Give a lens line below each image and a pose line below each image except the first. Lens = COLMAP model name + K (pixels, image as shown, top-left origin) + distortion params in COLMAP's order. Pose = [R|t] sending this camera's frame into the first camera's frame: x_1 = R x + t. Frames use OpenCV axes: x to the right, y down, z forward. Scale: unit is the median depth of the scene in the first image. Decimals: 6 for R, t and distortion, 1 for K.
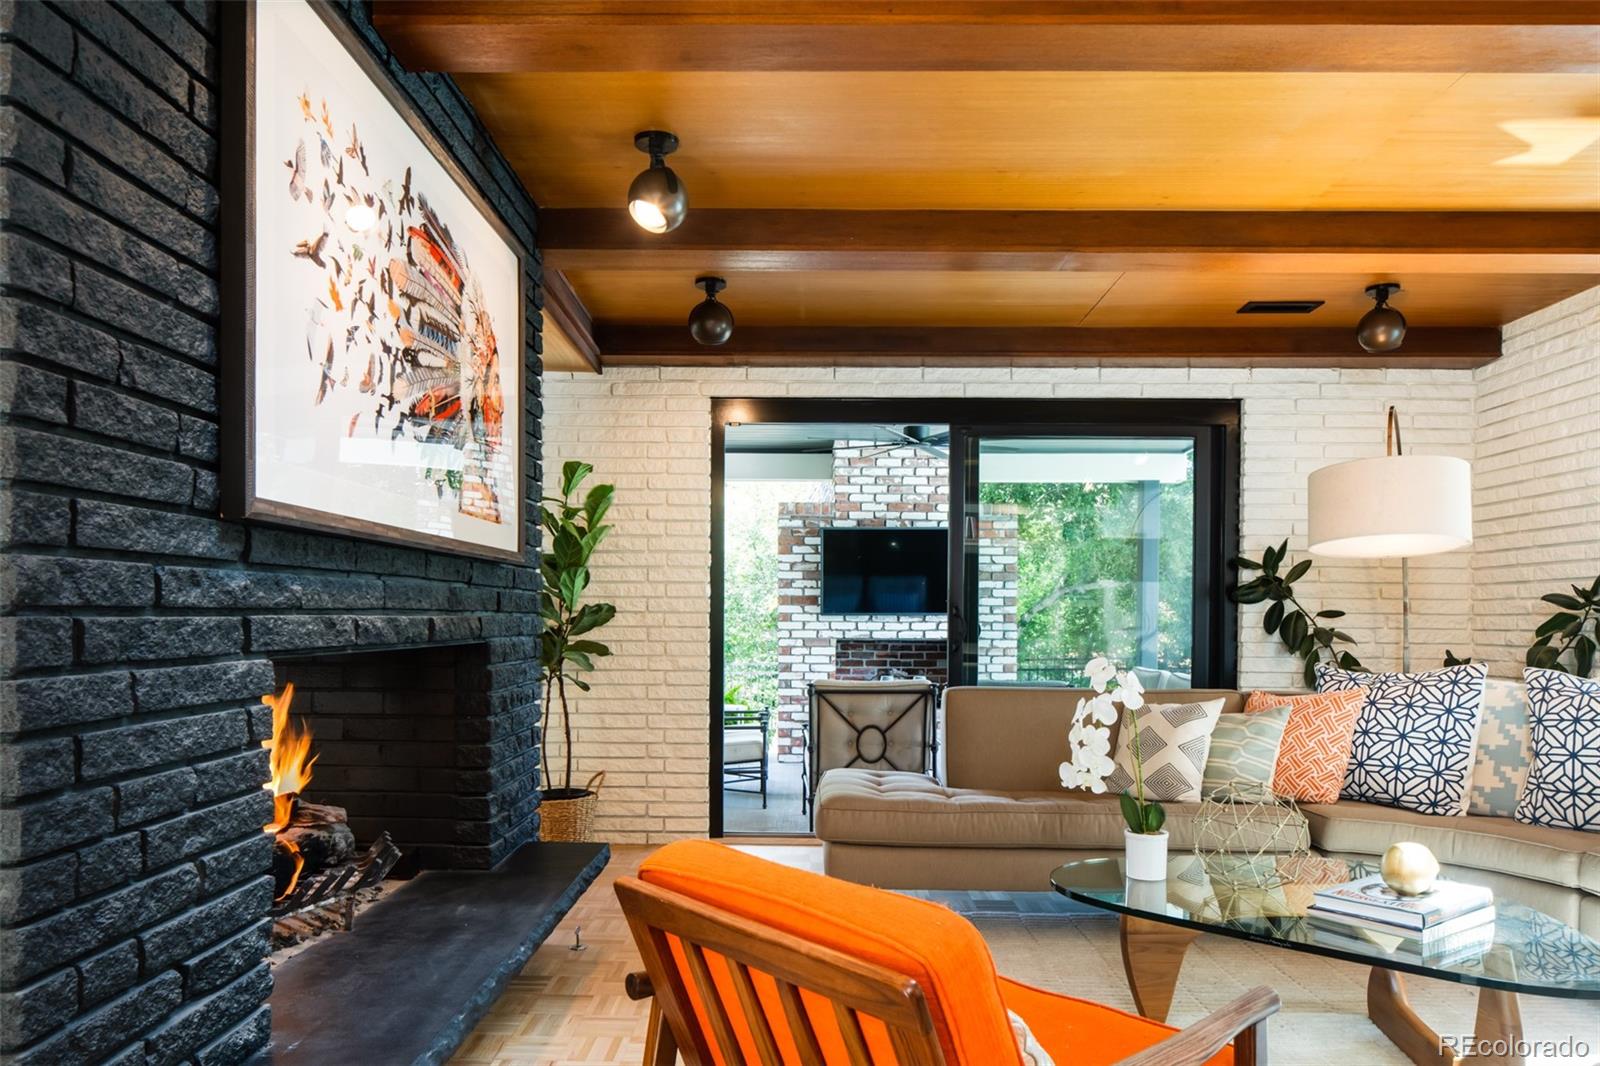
lens RADIAL K [[1084.8, 0, 793.3], [0, 1084.8, 601.2], [0, 0, 1]] dist [-0.008099, 0.002057]
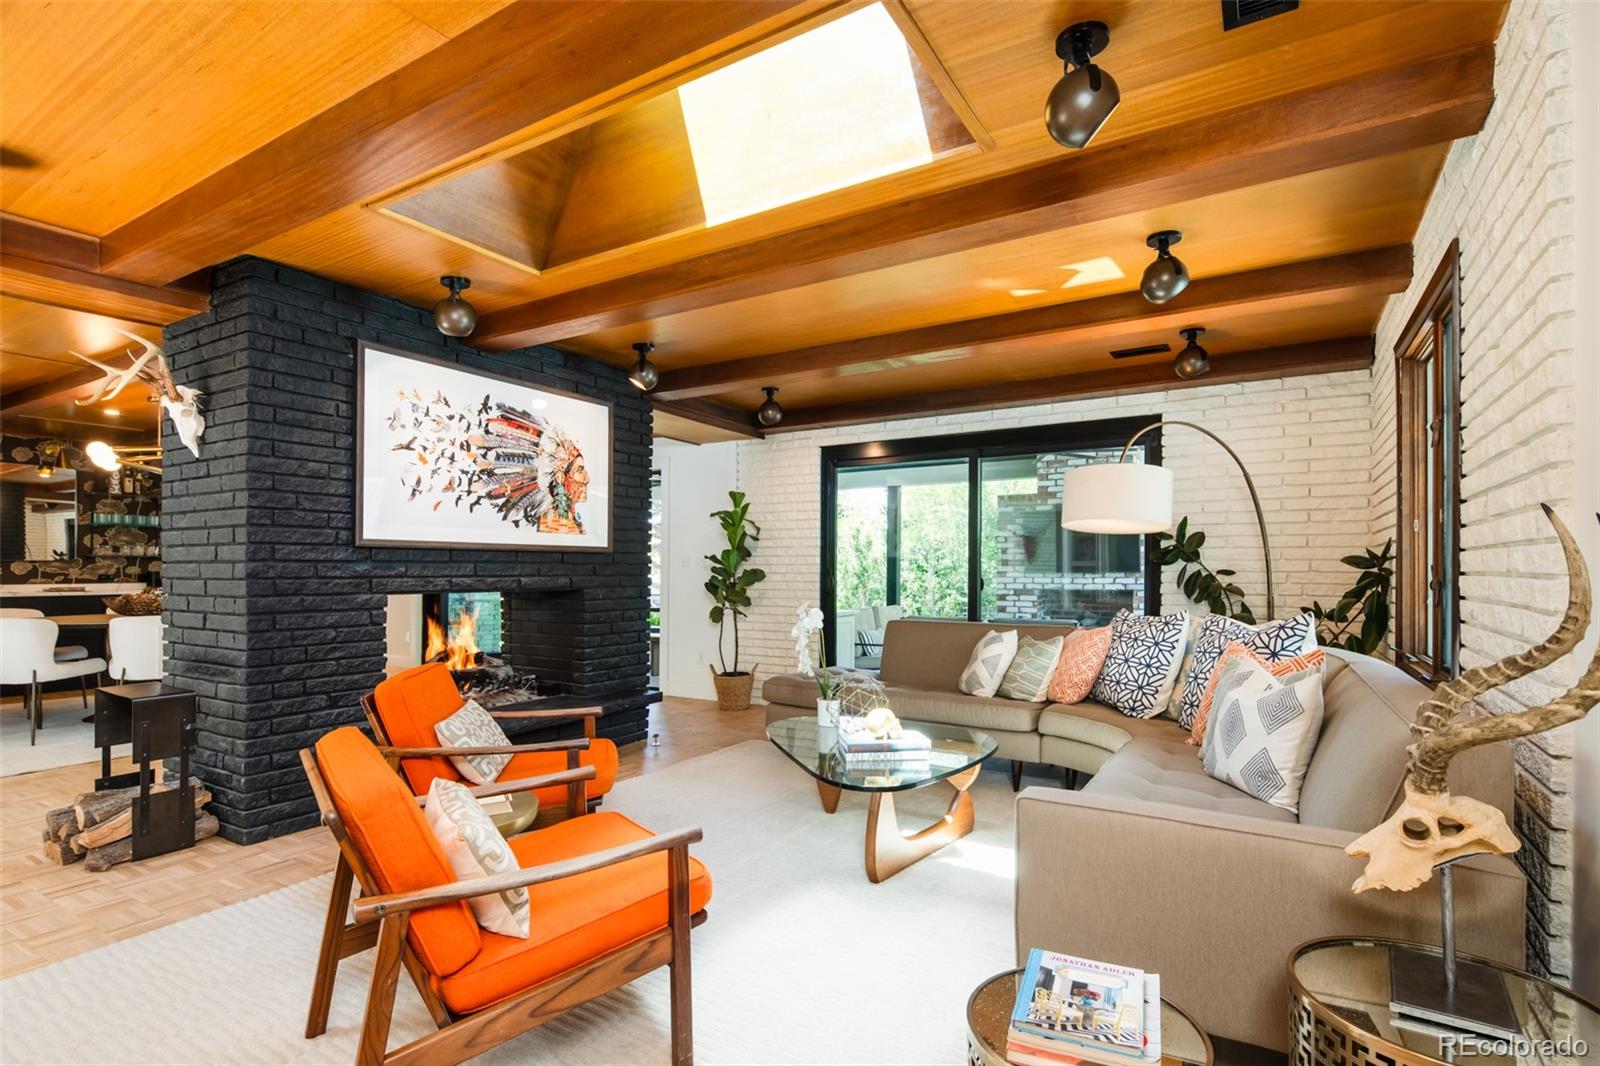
lens RADIAL K [[786.1, 0, 800.0], [0, 786.1, 533.0], [0, 0, 1]] dist [0.003823, 0.000530]
pose [[0.860771, -0.030401, -0.508084, 0.734912], [0.012095, 0.999154, -0.039294, -0.006258], [0.508849, 0.027678, 0.860411, -0.104794]]
